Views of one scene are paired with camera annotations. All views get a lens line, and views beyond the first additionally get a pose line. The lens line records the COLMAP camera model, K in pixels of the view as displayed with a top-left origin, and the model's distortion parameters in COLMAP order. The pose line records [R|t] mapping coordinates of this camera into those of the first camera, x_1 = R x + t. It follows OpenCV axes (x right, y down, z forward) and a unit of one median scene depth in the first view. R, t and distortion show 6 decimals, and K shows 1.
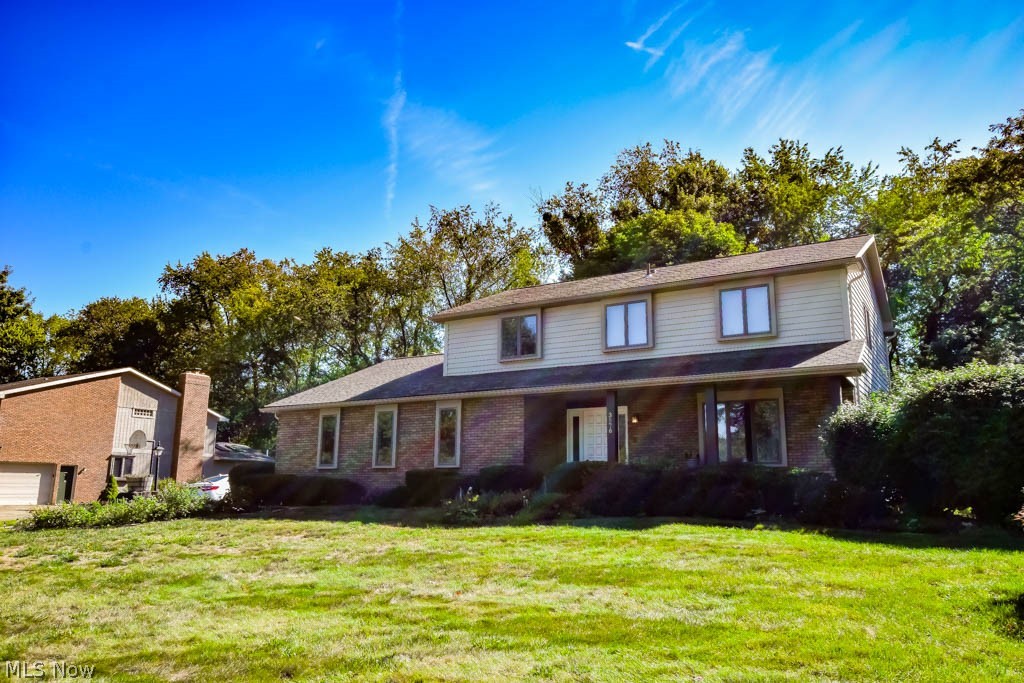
lens RADIAL K [[730.9, 0, 511.6], [0, 730.9, 344.3], [0, 0, 1]] dist [0.004297, 0.006085]
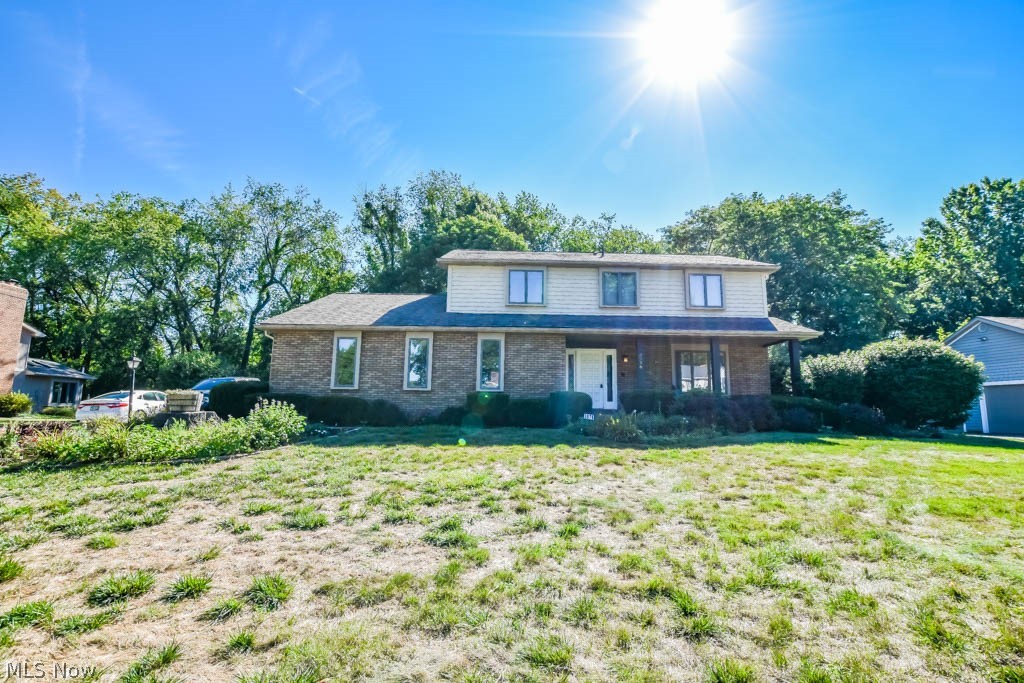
lens RADIAL K [[463.0, 0, 514.5], [0, 463.0, 342.2], [0, 0, 1]] dist [-0.029592, -0.000005]
pose [[0.843569, 0.079675, 0.531077, -0.463362], [-0.109330, 0.993702, 0.024581, 0.073415], [-0.525774, -0.078798, 0.846967, 0.389930]]
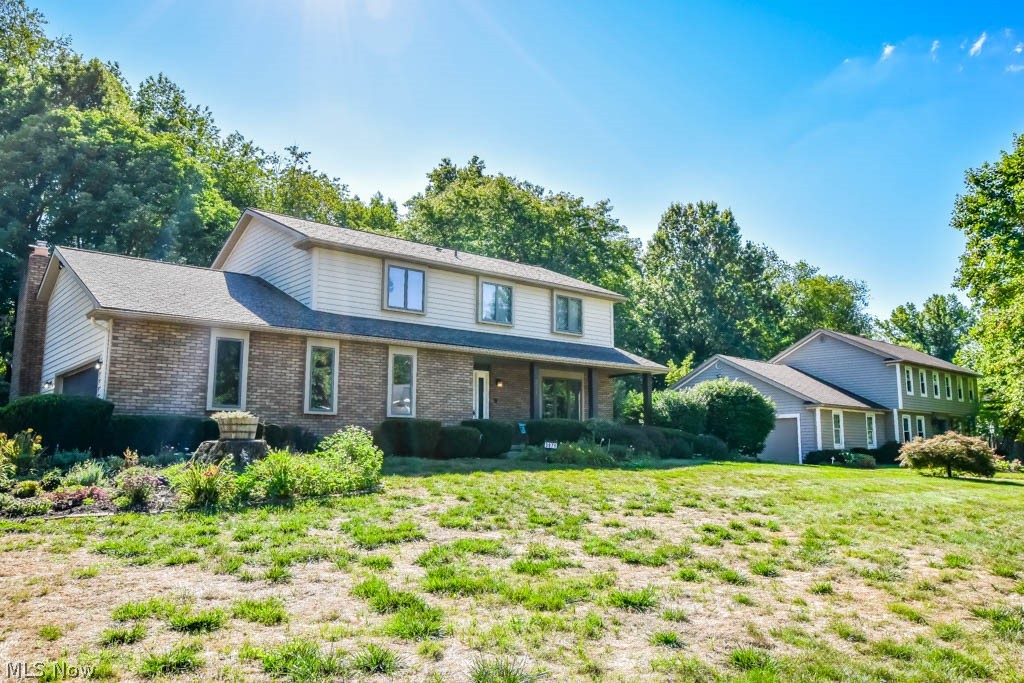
lens RADIAL K [[782.8, 0, 509.5], [0, 782.8, 341.7], [0, 0, 1]] dist [0.004839, 0.006535]
pose [[0.328796, 0.127541, 0.935749, -1.044842], [-0.181538, 0.980896, -0.069907, 0.122731], [-0.926789, -0.146889, 0.345668, 0.554980]]
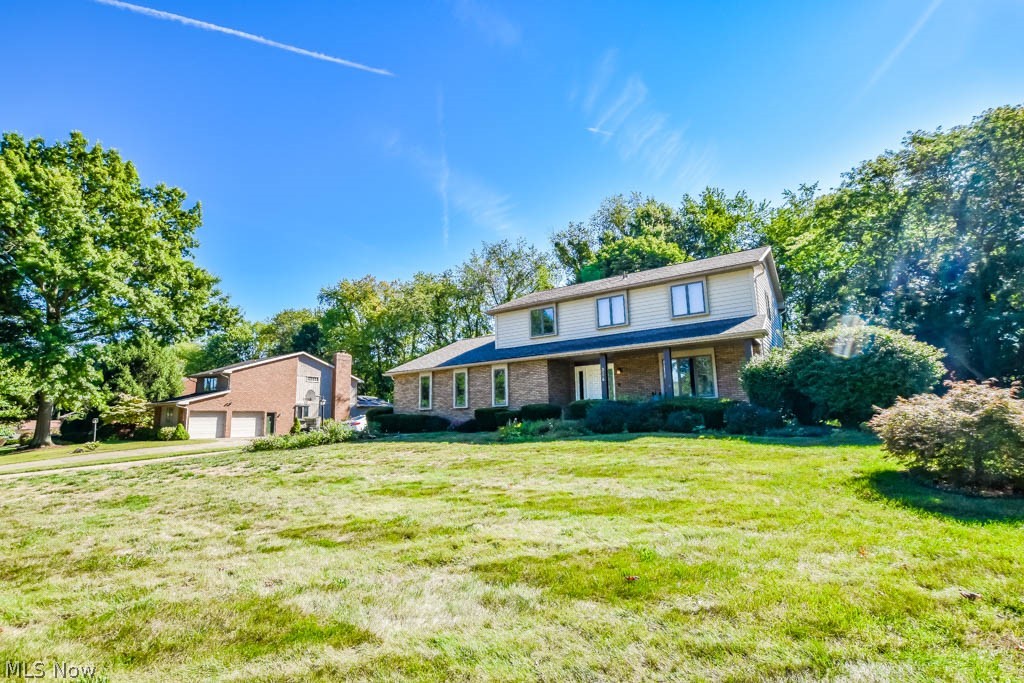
lens RADIAL K [[463.0, 0, 514.5], [0, 463.0, 342.2], [0, 0, 1]] dist [-0.029592, -0.000005]
pose [[0.997876, -0.041370, -0.050320, -0.001413], [0.042904, 0.998634, 0.029813, 0.001142], [0.049018, -0.031909, 0.998288, 0.005807]]
